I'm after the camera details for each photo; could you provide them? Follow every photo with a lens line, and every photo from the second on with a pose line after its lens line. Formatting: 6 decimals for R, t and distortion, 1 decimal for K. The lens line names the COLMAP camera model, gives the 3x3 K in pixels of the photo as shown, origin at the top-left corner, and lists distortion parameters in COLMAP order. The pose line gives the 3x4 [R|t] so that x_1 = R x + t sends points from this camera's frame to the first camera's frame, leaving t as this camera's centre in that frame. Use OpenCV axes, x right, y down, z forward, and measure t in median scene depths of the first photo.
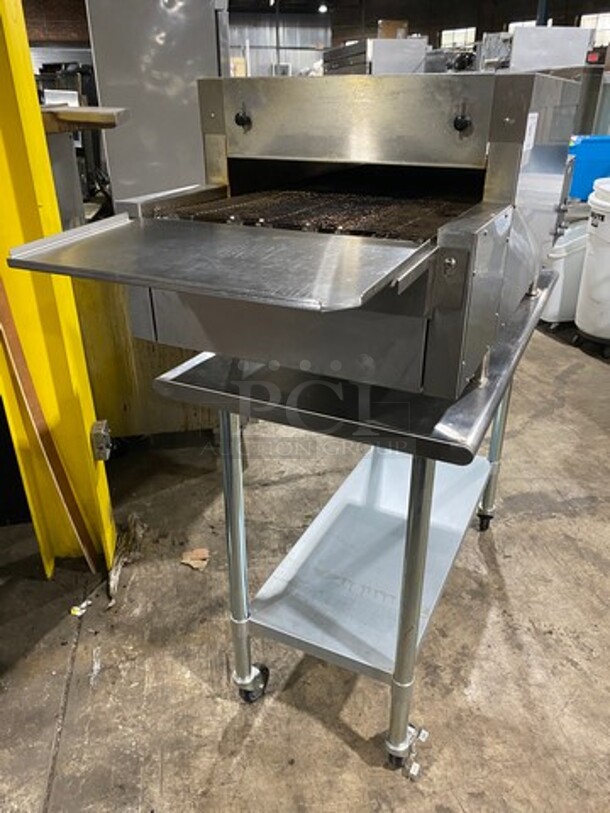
lens RADIAL K [[623.9, 0, 305.0], [0, 623.9, 406.5], [0, 0, 1]] dist [0.002927, -0.002426]
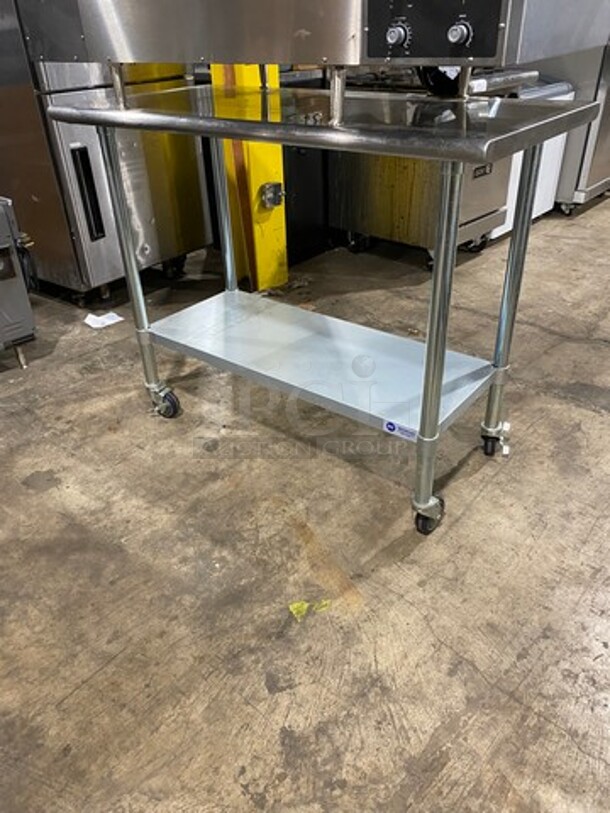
lens RADIAL K [[623.9, 0, 305.0], [0, 623.9, 406.5], [0, 0, 1]] dist [0.002927, -0.002426]
pose [[0.589821, 0.418572, -0.690586, 0.952509], [-0.325559, 0.905856, 0.270993, 0.086266], [0.739001, 0.064989, 0.670562, 0.141673]]
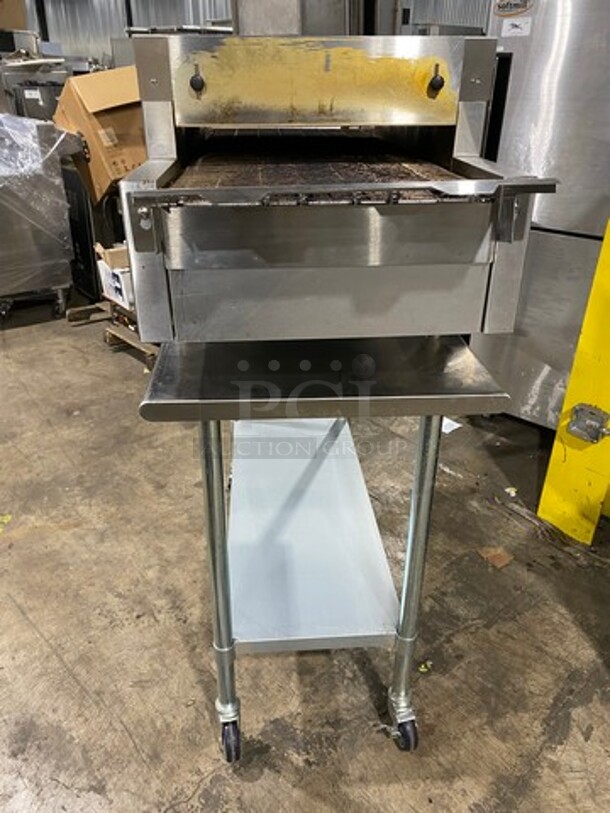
lens RADIAL K [[623.9, 0, 305.0], [0, 623.9, 406.5], [0, 0, 1]] dist [0.002927, -0.002426]
pose [[-0.863166, 0.230420, -0.449278, 0.524346], [-0.223587, 0.623377, 0.749273, -0.634111], [0.452717, 0.747200, -0.486559, 1.330504]]
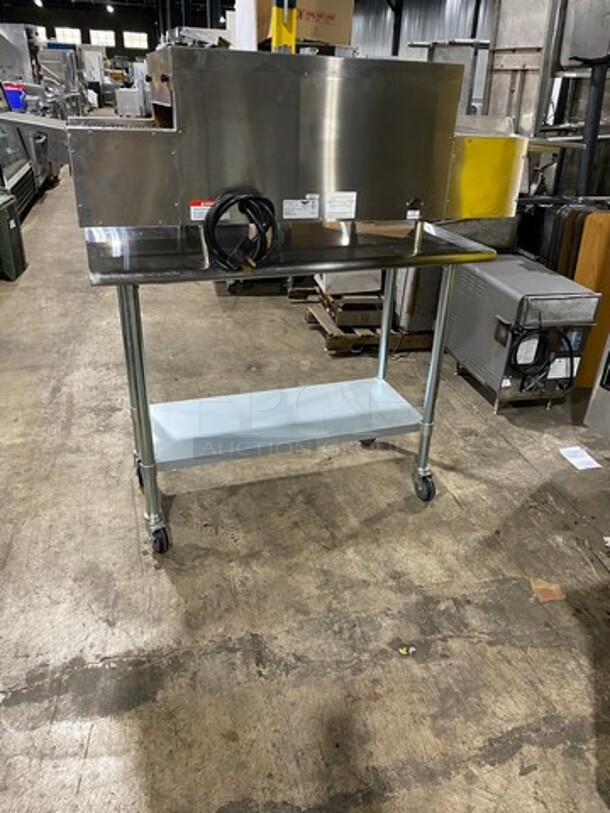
lens RADIAL K [[623.9, 0, 305.0], [0, 623.9, 406.5], [0, 0, 1]] dist [0.002927, -0.002426]
pose [[-0.998939, -0.004189, -0.045856, 0.253779], [-0.039040, 0.605125, 0.795173, -0.723568], [0.024417, 0.796120, -0.604647, 1.522214]]
